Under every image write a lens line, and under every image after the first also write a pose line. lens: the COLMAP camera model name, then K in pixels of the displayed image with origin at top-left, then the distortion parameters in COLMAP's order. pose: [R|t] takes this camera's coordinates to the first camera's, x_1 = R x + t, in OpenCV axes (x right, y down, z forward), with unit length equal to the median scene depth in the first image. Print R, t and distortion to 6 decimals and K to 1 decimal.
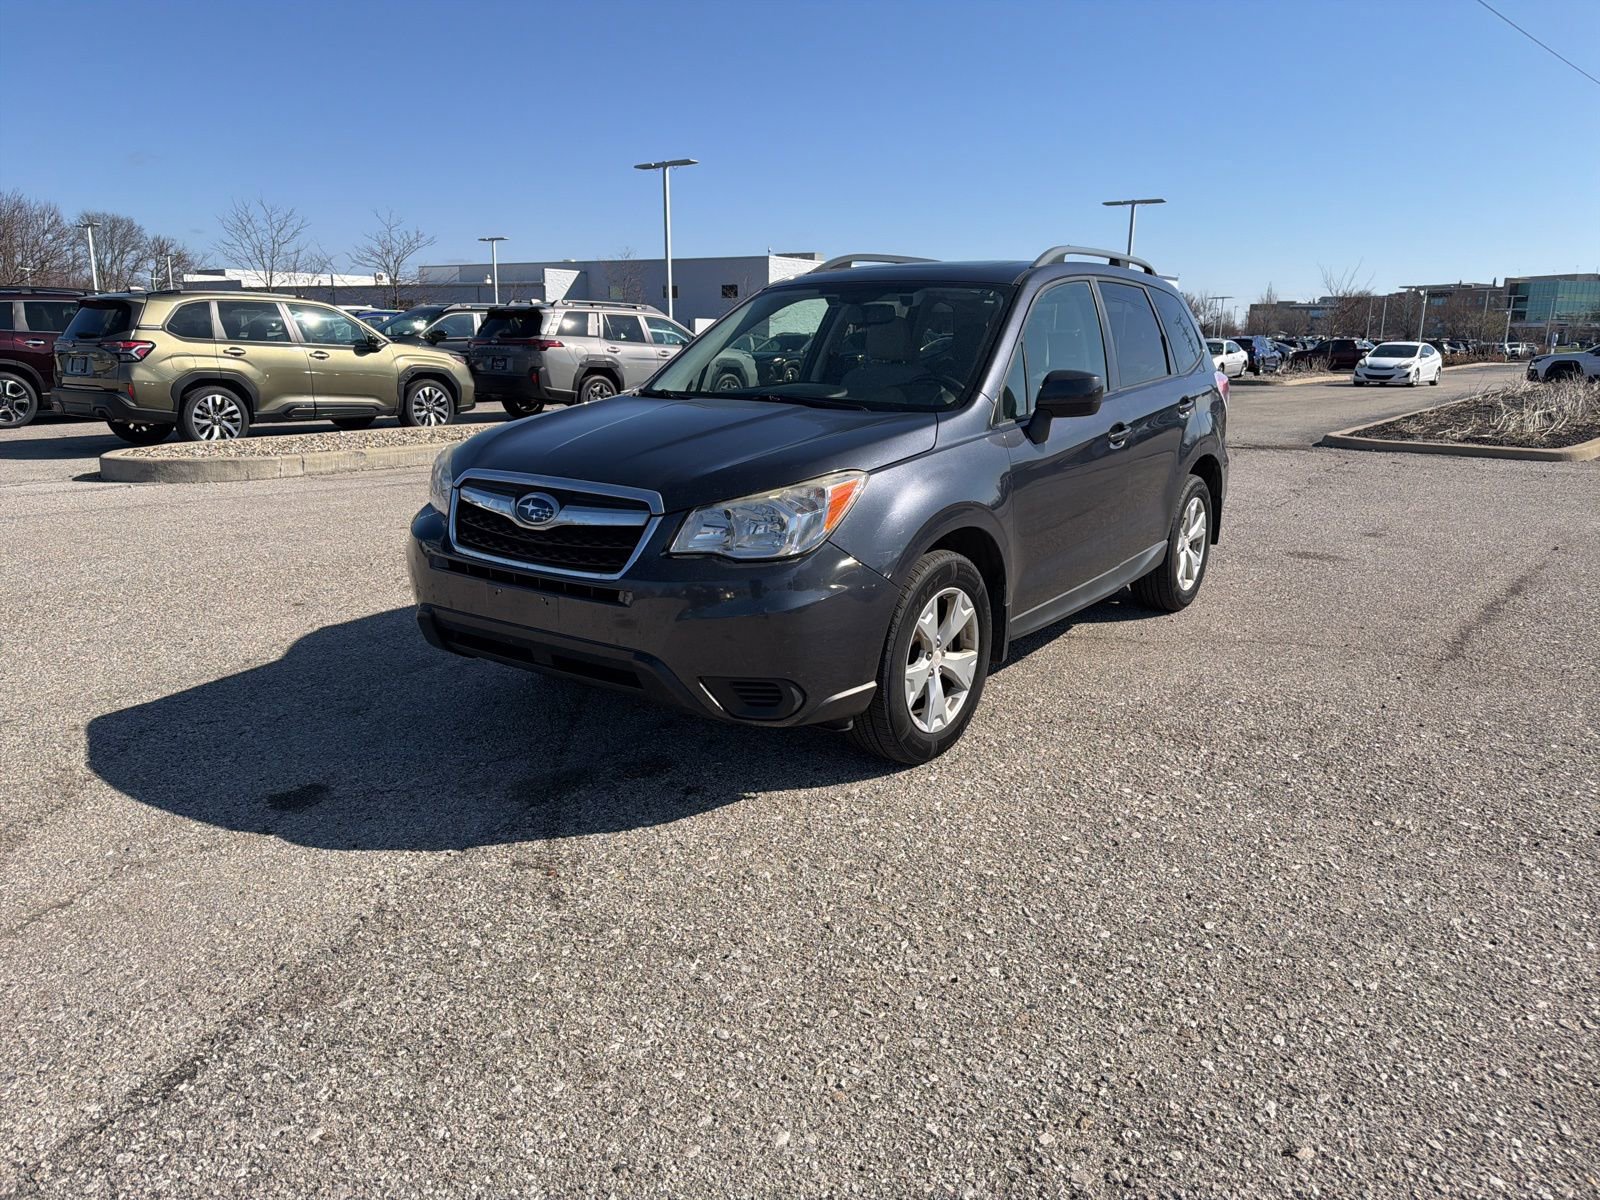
lens RADIAL K [[1123.9, 0, 807.6], [0, 1123.9, 581.7], [0, 0, 1]] dist [0.043210, -0.049109]
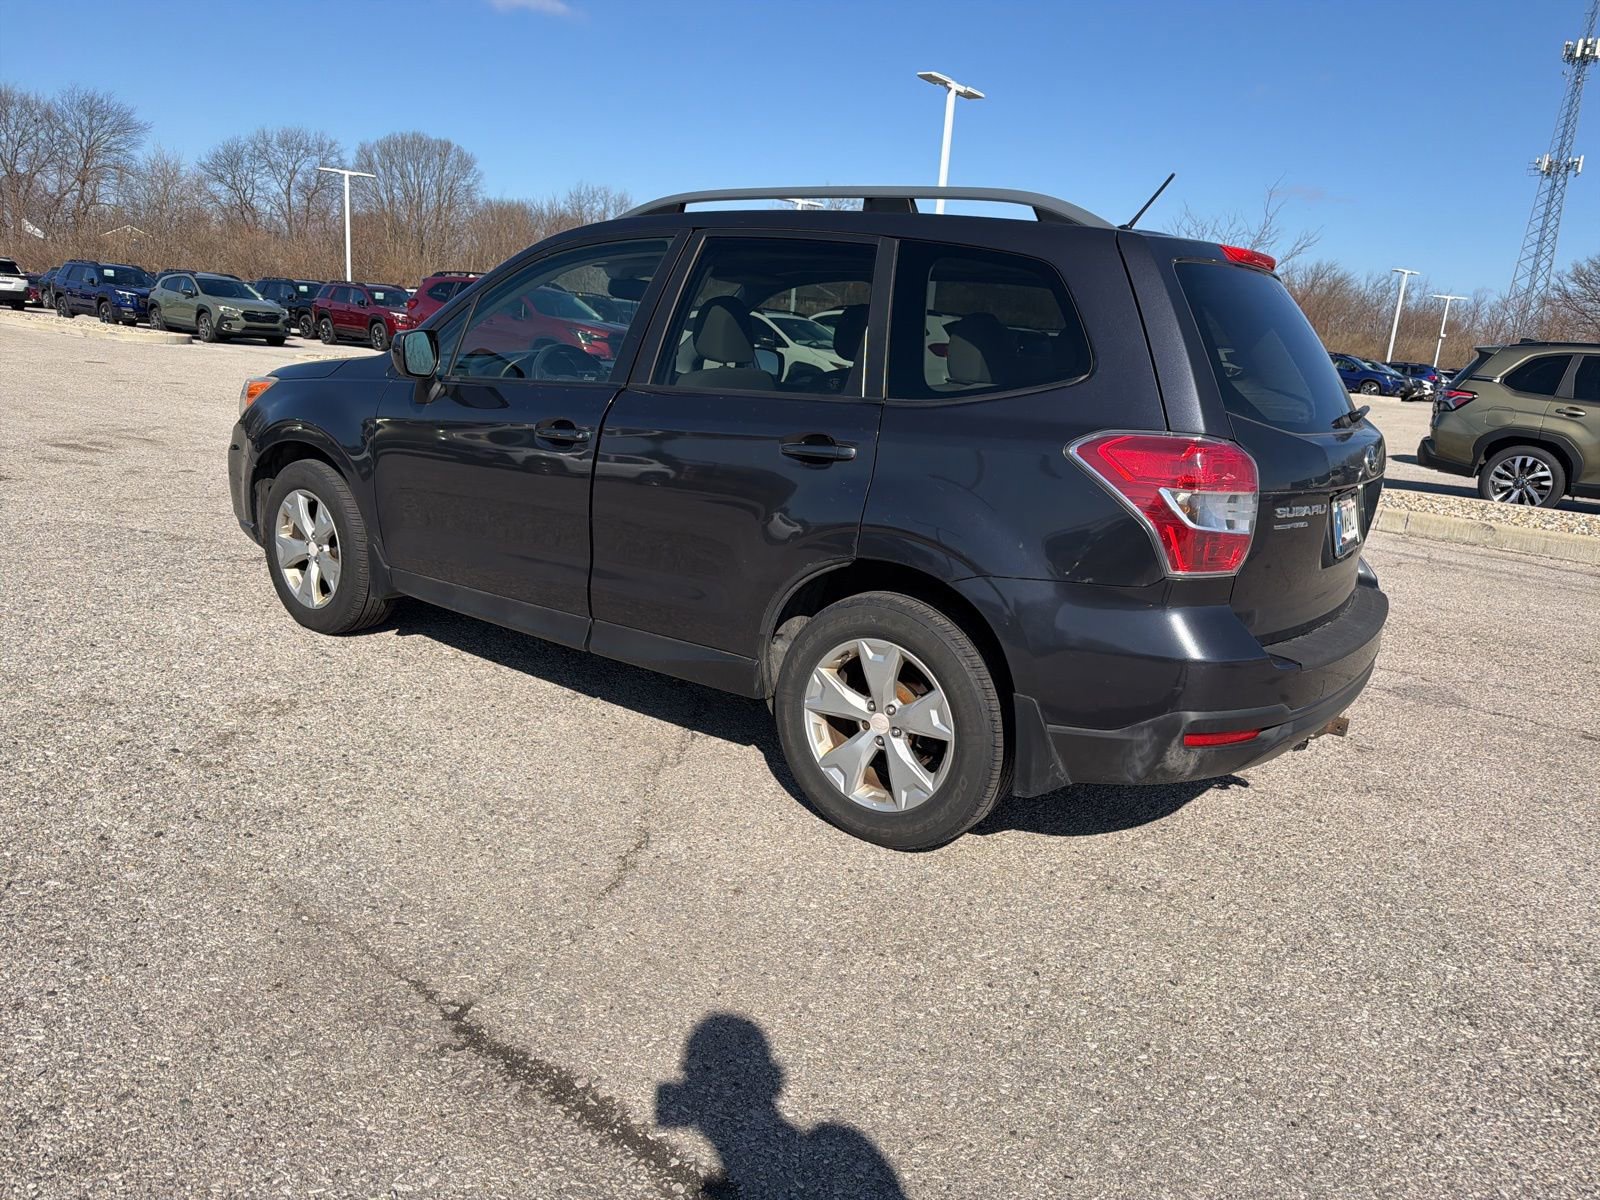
lens RADIAL K [[1123.9, 0, 808.0], [0, 1123.9, 598.1], [0, 0, 1]] dist [0.043210, -0.049109]
pose [[-0.016091, 0.223409, -0.974592, 0.412294], [-0.287599, 0.932492, 0.218507, -0.095807], [0.957616, 0.283807, 0.049248, 0.456761]]
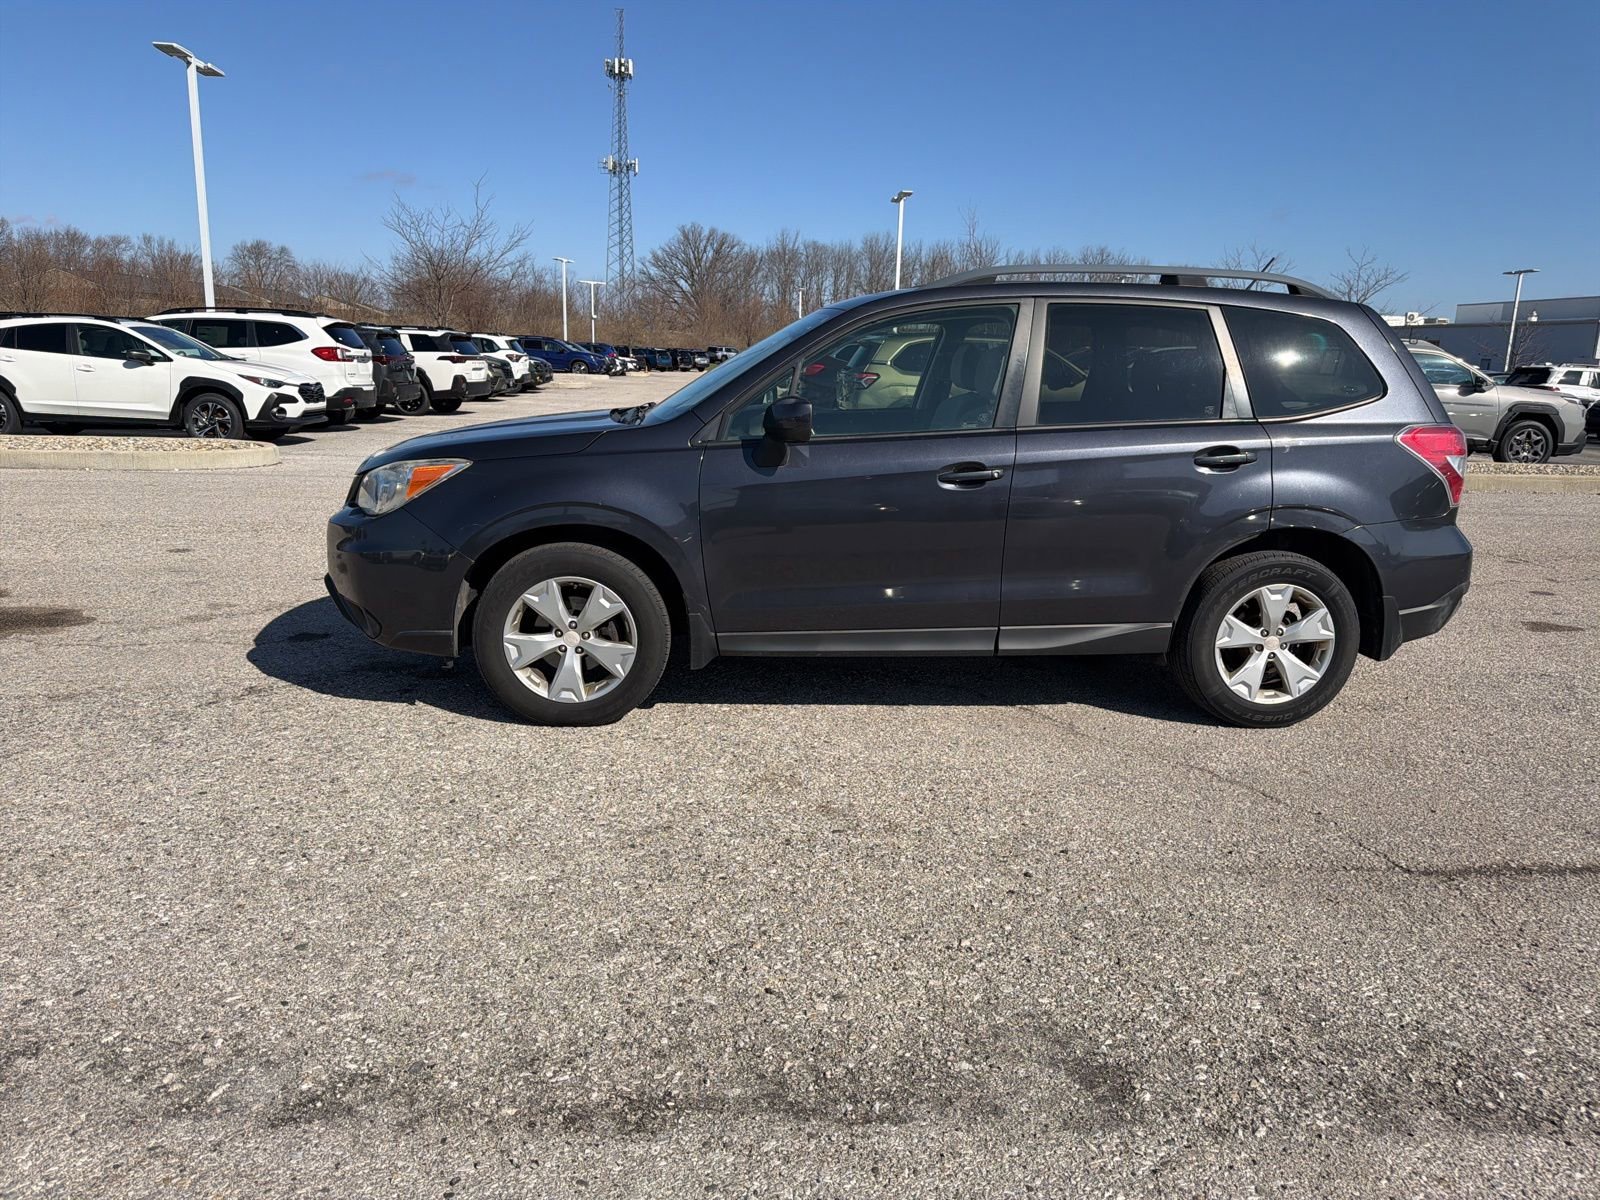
lens RADIAL K [[1123.9, 0, 804.5], [0, 1123.9, 585.5], [0, 0, 1]] dist [0.043210, -0.049109]
pose [[0.647914, 0.159787, -0.744765, 0.341582], [-0.183788, 0.981656, 0.050723, -0.026230], [0.739209, 0.104015, 0.665396, 0.127902]]
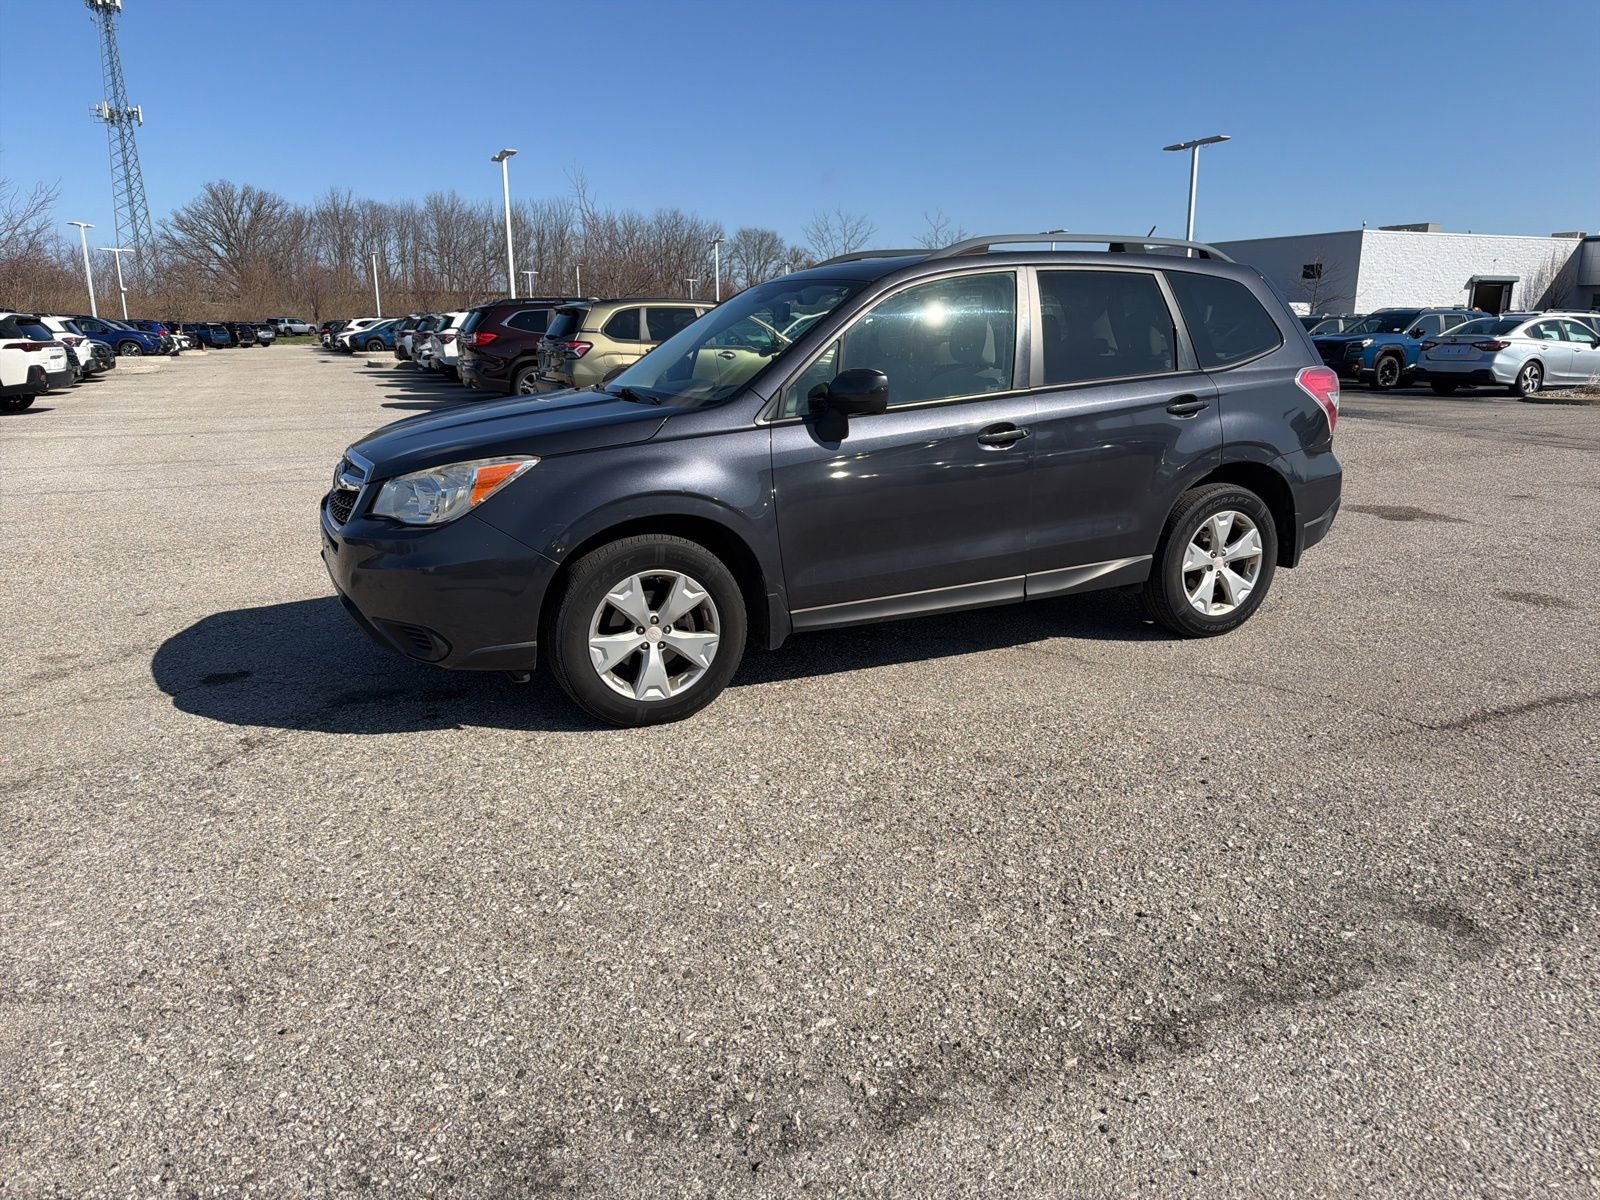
lens RADIAL K [[1123.9, 0, 808.7], [0, 1123.9, 603.6], [0, 0, 1]] dist [0.043210, -0.049109]
pose [[0.876297, 0.100147, -0.471248, 0.234315], [-0.088350, 0.994973, 0.047157, -0.007923], [0.473601, 0.000311, 0.880739, 0.034691]]
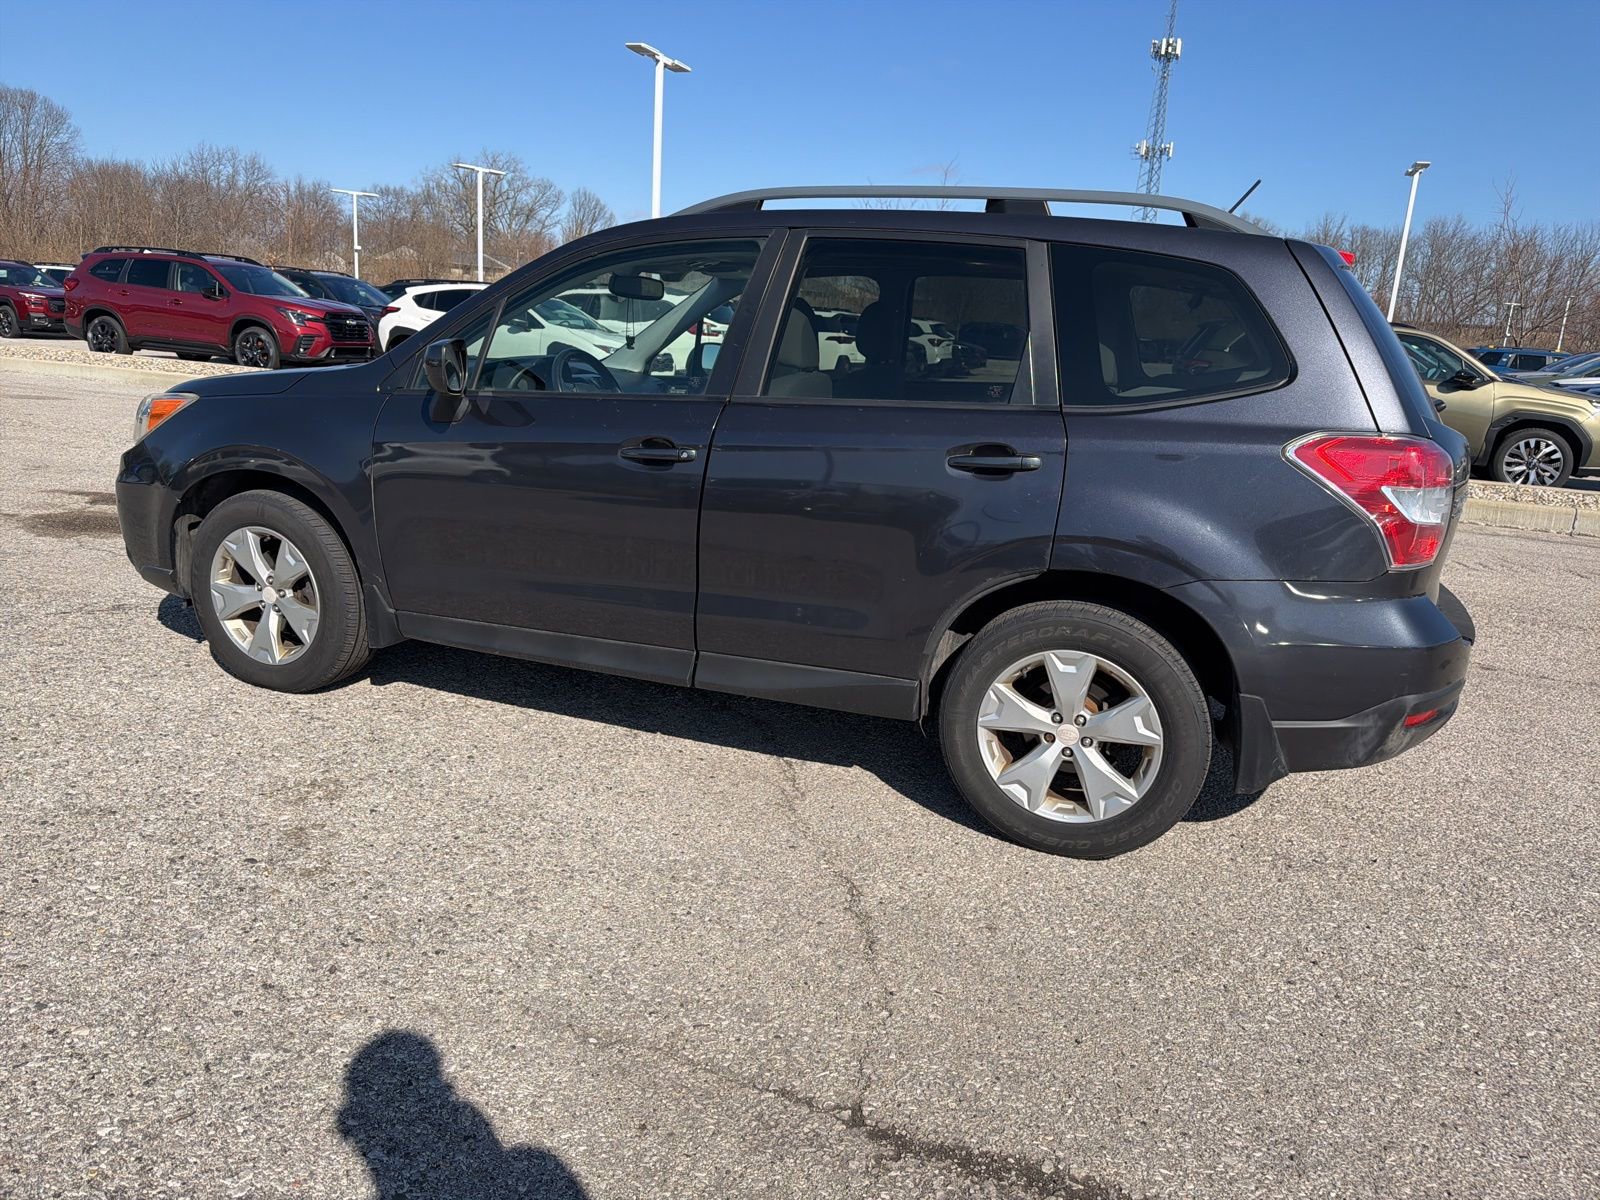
lens RADIAL K [[1123.9, 0, 809.7], [0, 1123.9, 586.8], [0, 0, 1]] dist [0.043210, -0.049109]
pose [[0.264538, 0.226778, -0.937332, 0.383809], [-0.264899, 0.951658, 0.155483, -0.073367], [0.927280, 0.207167, 0.311823, 0.351802]]
